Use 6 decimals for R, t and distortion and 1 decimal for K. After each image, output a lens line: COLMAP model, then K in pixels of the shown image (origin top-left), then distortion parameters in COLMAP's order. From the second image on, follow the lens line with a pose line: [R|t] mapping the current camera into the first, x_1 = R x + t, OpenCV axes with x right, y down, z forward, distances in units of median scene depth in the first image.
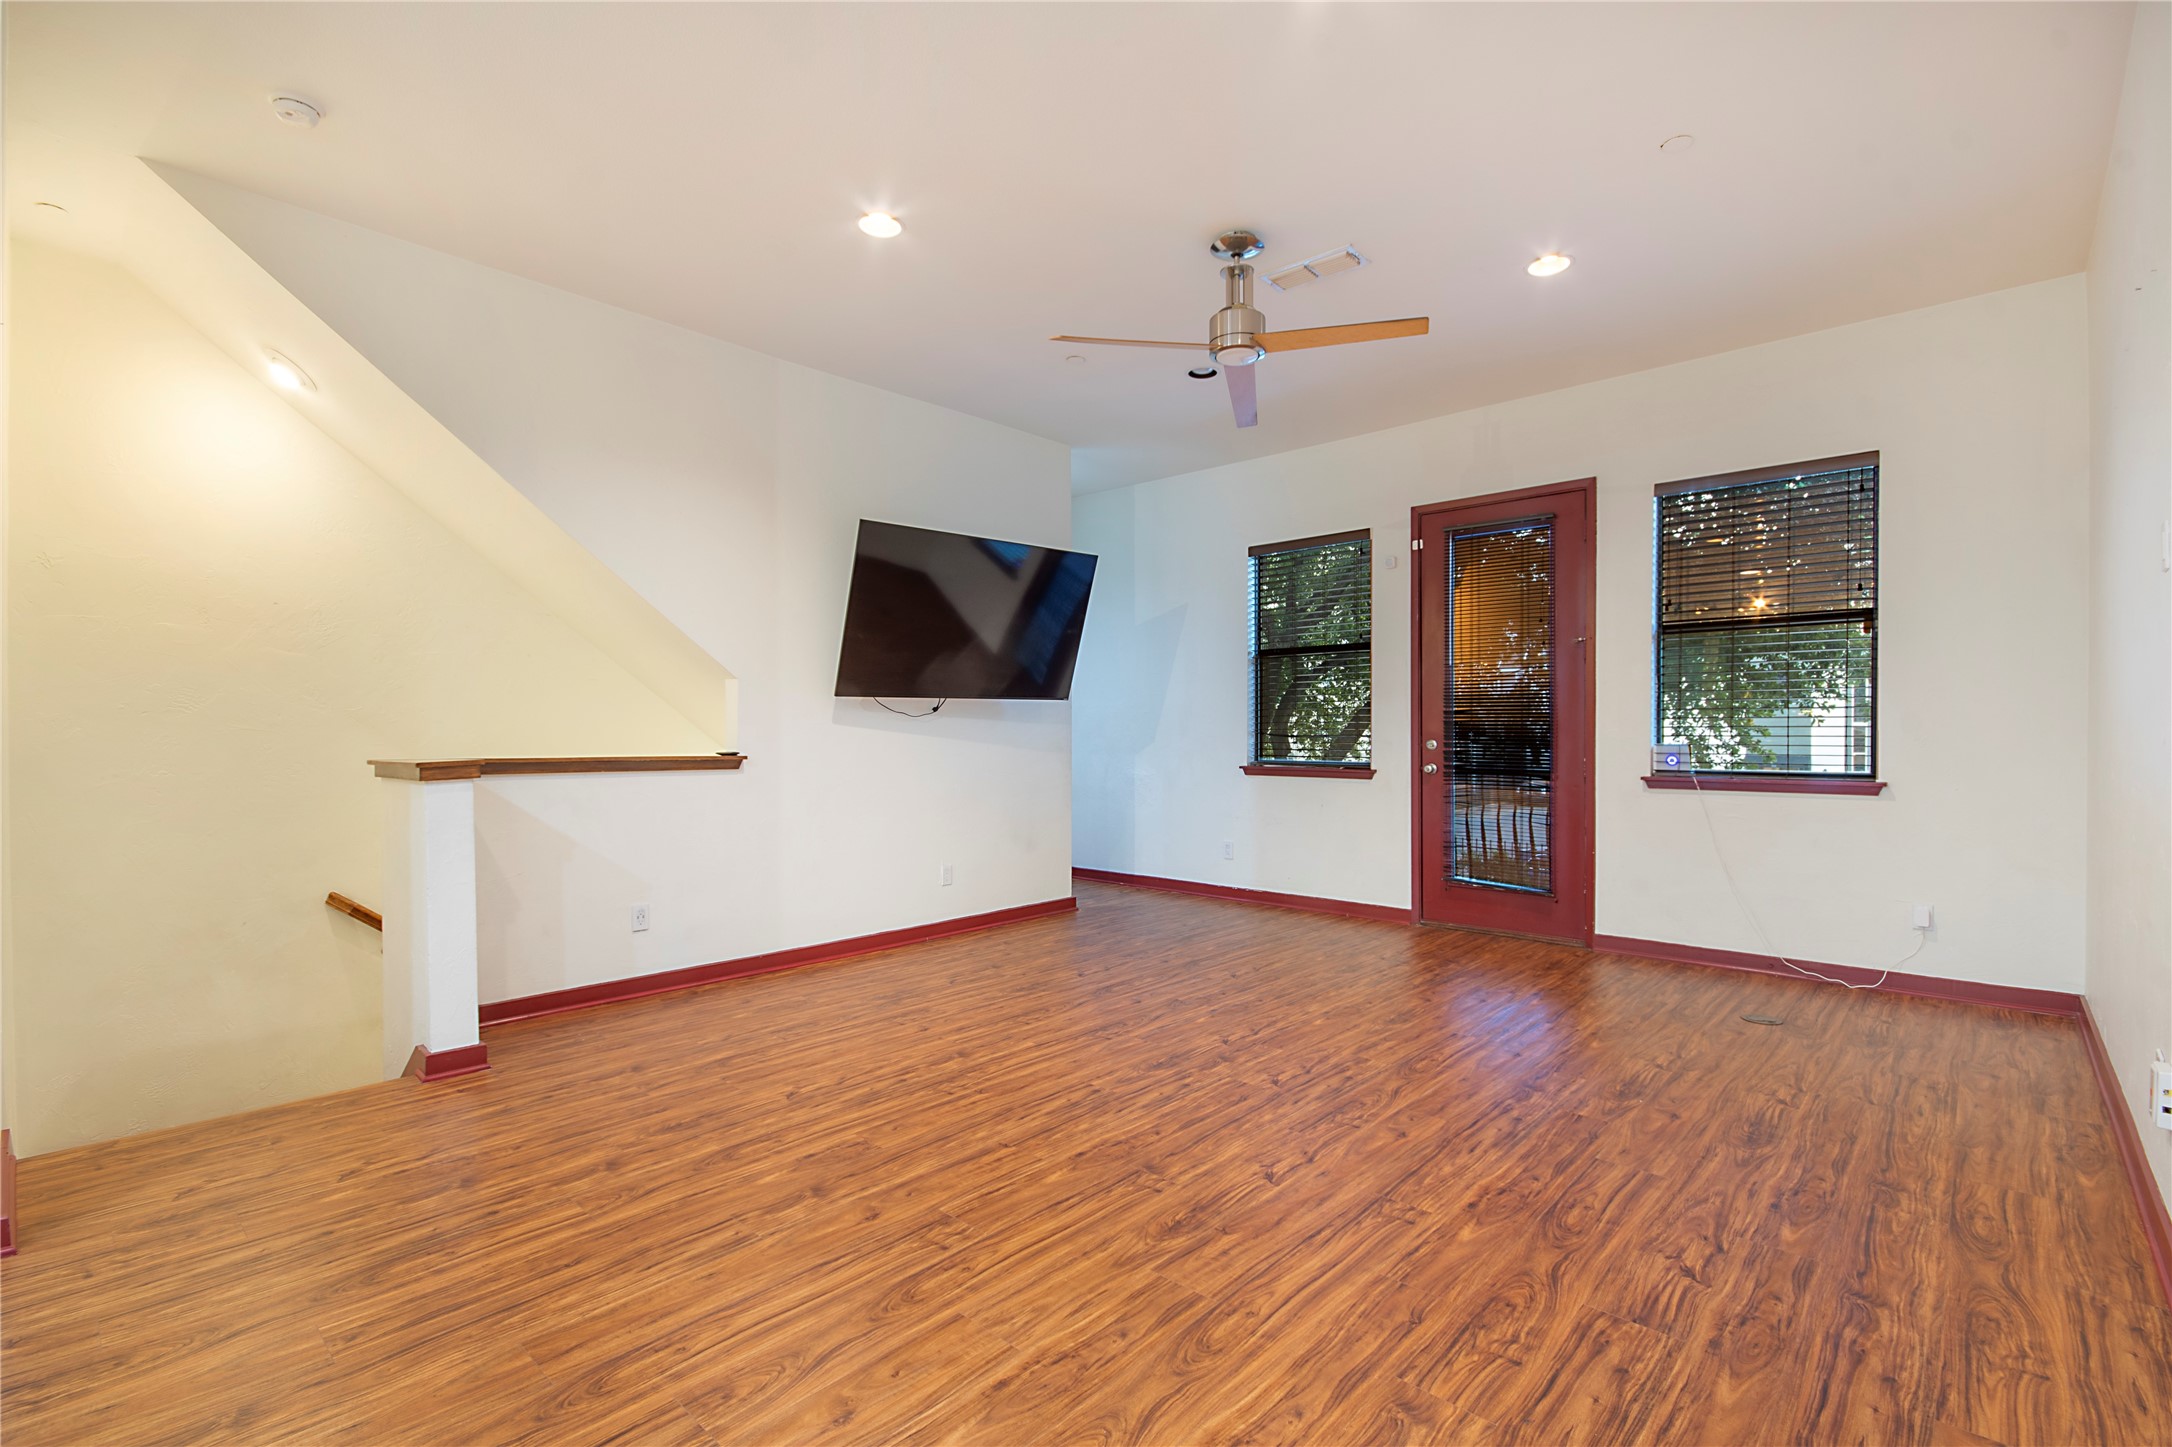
lens RADIAL K [[966.4, 0, 1079.8], [0, 966.4, 730.3], [0, 0, 1]] dist [0.004046, -0.003480]
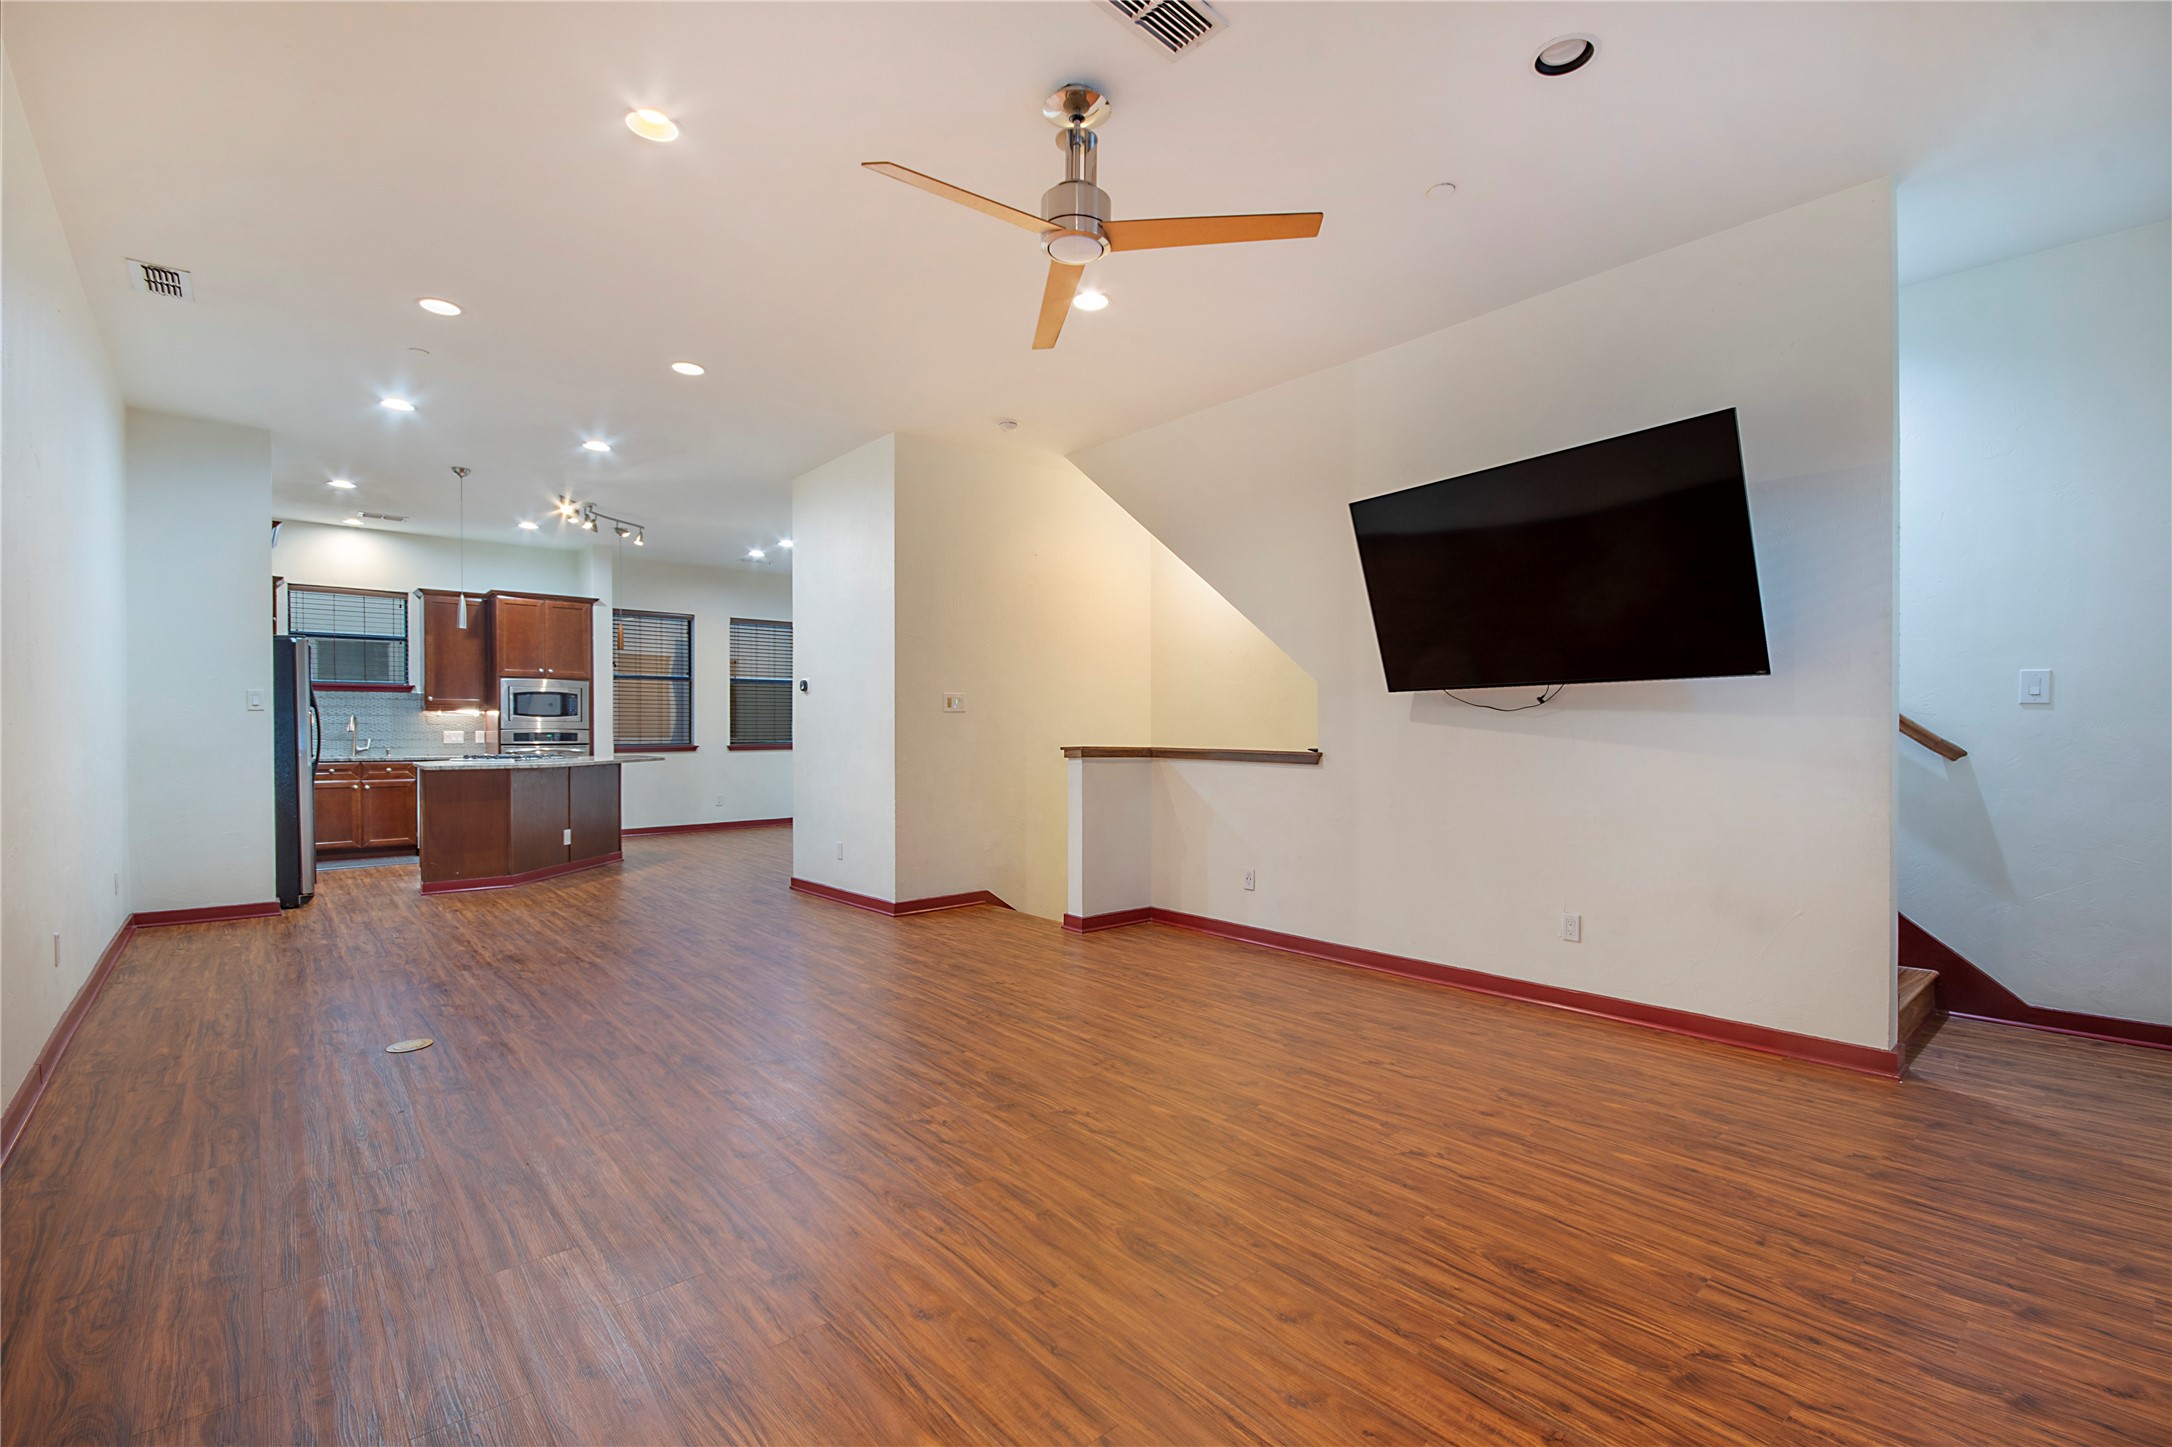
lens RADIAL K [[966.4, 0, 1113.1], [0, 966.4, 746.3], [0, 0, 1]] dist [0.004046, -0.003480]
pose [[-0.093260, 0.016554, -0.995504, 0.851524], [0.003161, 0.999862, 0.016330, 0.000680], [0.995637, -0.001624, -0.093300, 0.997439]]
